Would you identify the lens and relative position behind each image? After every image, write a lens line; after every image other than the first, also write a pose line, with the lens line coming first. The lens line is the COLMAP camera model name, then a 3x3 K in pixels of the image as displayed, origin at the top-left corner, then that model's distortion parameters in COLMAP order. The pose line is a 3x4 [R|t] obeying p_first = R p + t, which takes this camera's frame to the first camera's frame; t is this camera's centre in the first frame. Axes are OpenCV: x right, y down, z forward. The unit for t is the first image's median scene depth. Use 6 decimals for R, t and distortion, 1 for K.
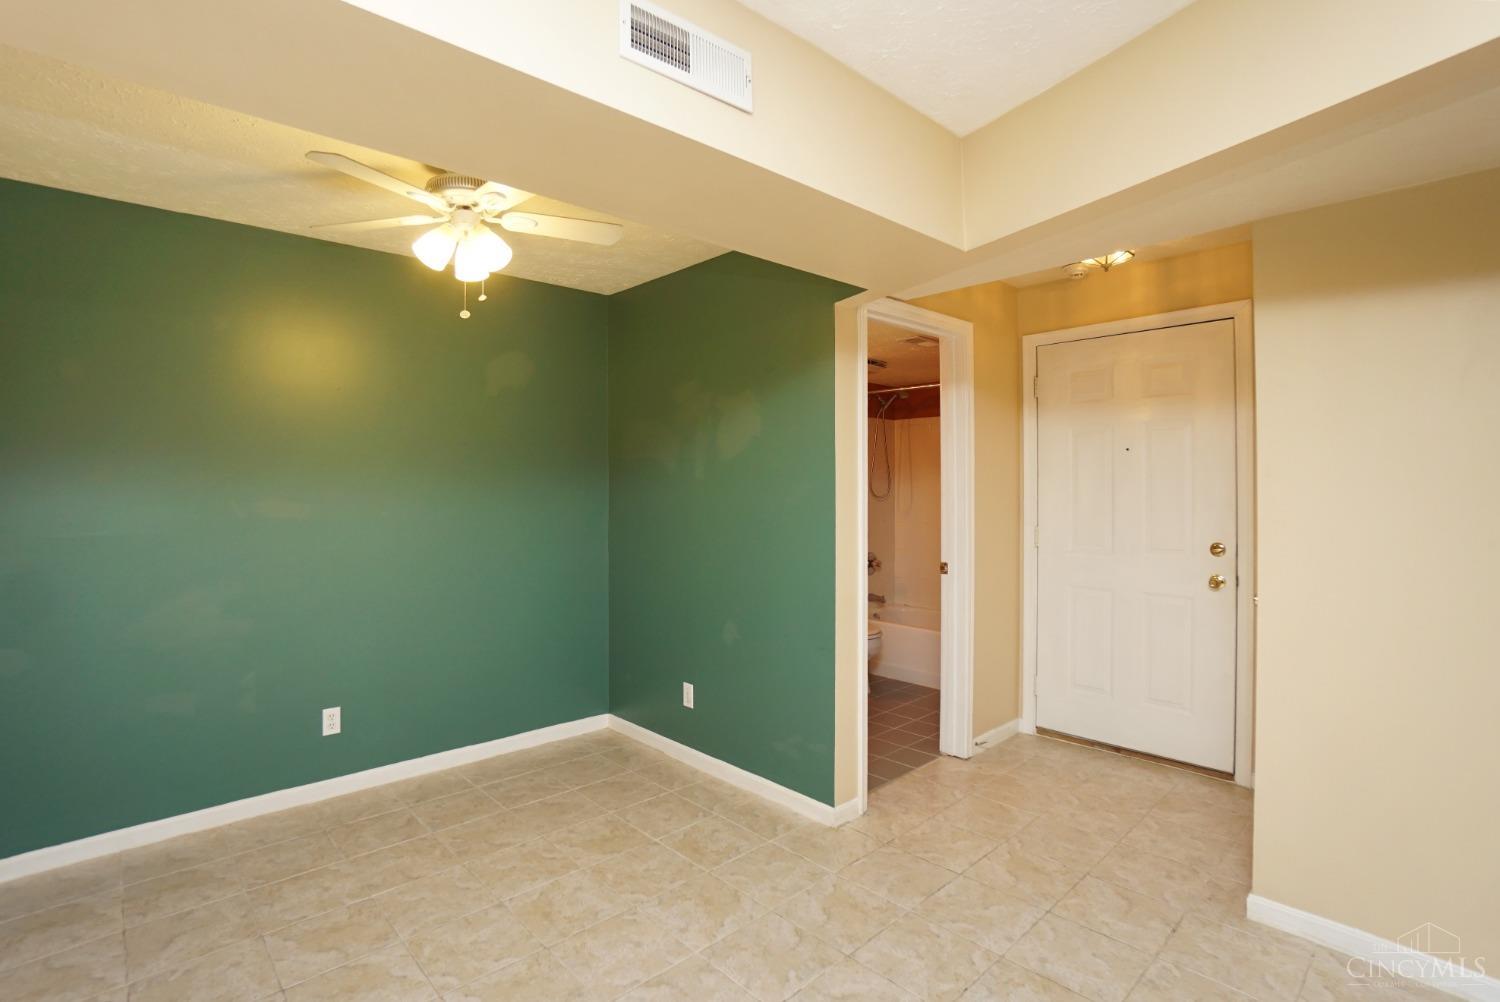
lens RADIAL K [[699.9, 0, 749.8], [0, 699.9, 495.1], [0, 0, 1]] dist [-0.018867, 0.001803]
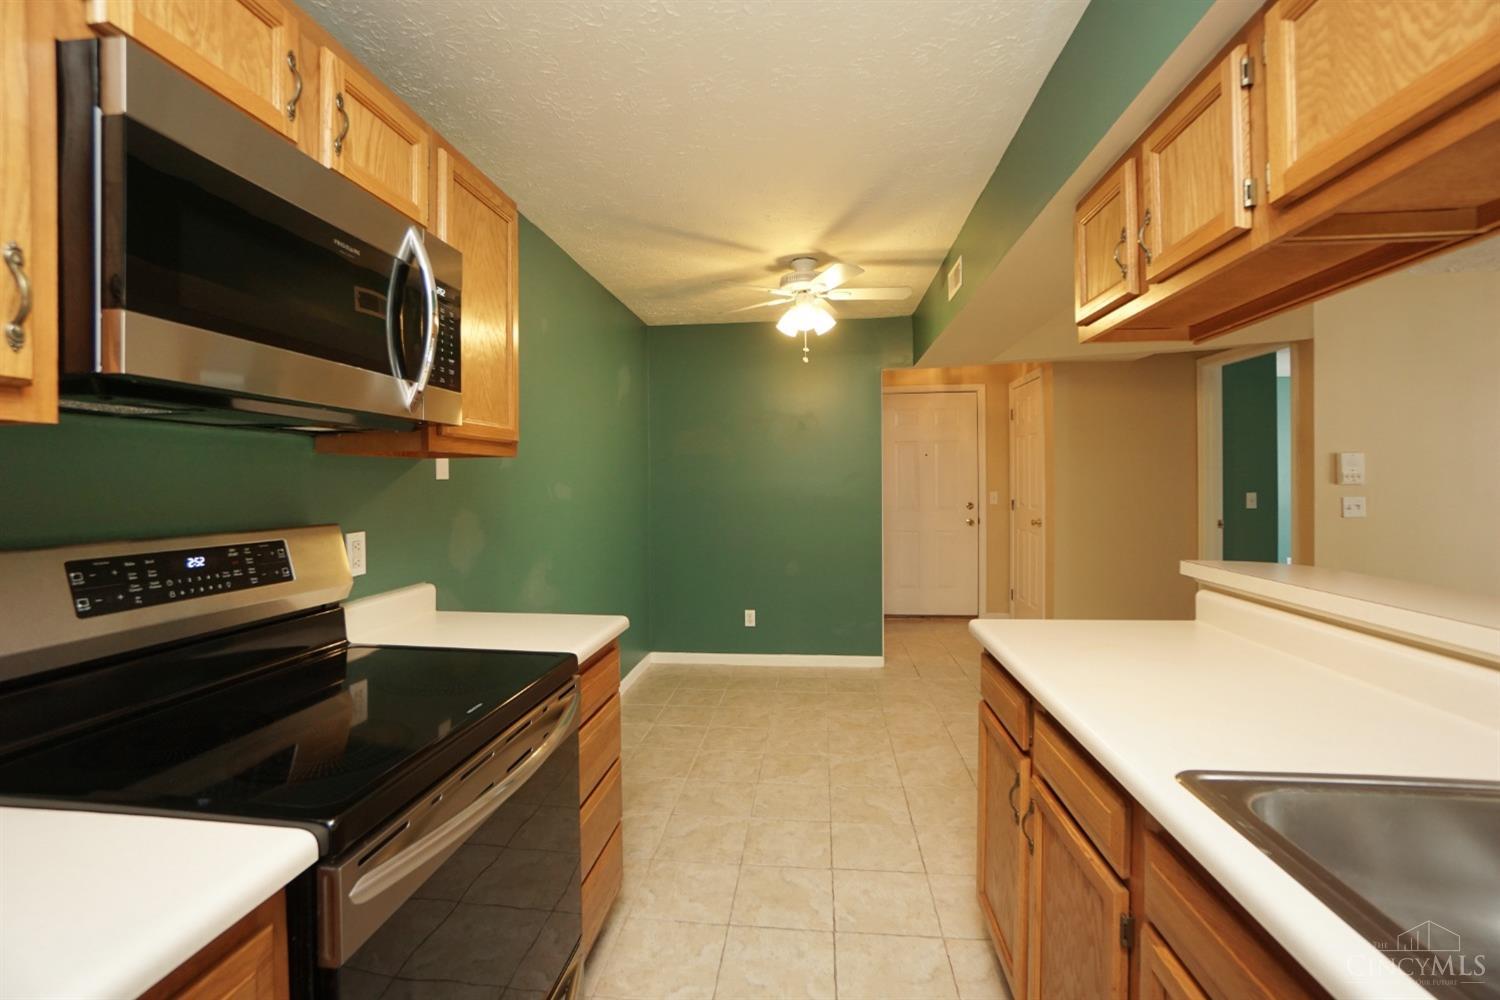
lens RADIAL K [[663.2, 0, 750.9], [0, 663.2, 490.7], [0, 0, 1]] dist [0.000200, -0.000012]
pose [[0.745381, -0.008834, 0.666580, -1.141232], [0.001065, 0.999927, 0.012061, 0.010441], [-0.666638, -0.008280, 0.745336, -0.014298]]
